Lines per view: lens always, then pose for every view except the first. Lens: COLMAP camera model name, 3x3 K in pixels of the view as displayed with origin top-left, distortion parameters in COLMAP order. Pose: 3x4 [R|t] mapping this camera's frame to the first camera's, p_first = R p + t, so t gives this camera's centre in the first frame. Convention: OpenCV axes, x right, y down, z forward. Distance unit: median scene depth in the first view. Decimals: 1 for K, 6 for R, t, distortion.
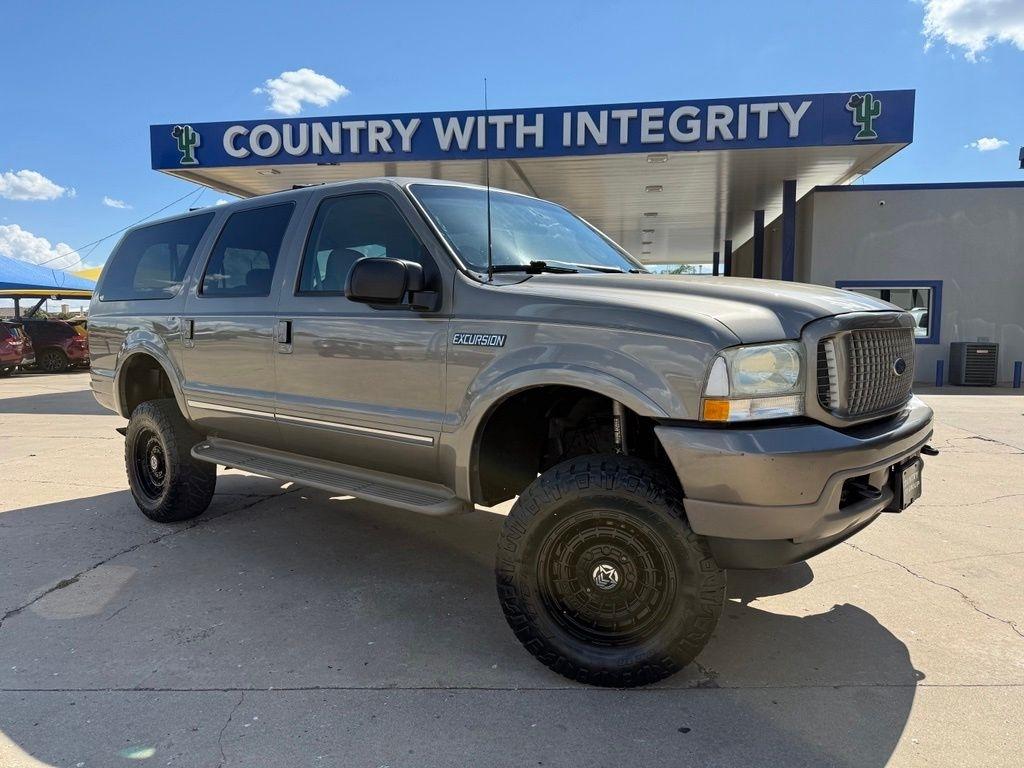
lens RADIAL K [[724.4, 0, 512.0], [0, 724.4, 384.0], [0, 0, 1]] dist [0.008731, -0.020538]
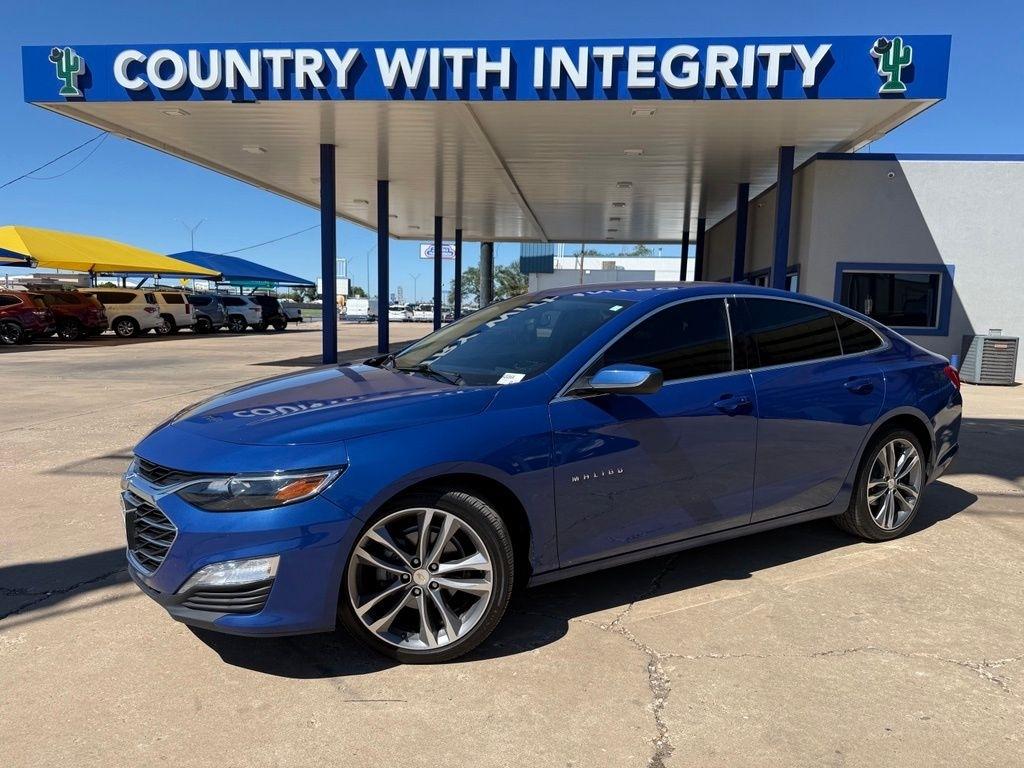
lens RADIAL K [[726.2, 0, 515.2], [0, 726.2, 385.9], [0, 0, 1]] dist [-0.001924, -0.008460]
pose [[0.997588, 0.014284, 0.067926, -0.001605], [-0.016262, 0.999457, 0.028666, -0.012612], [-0.067480, -0.029701, 0.997278, 0.165677]]
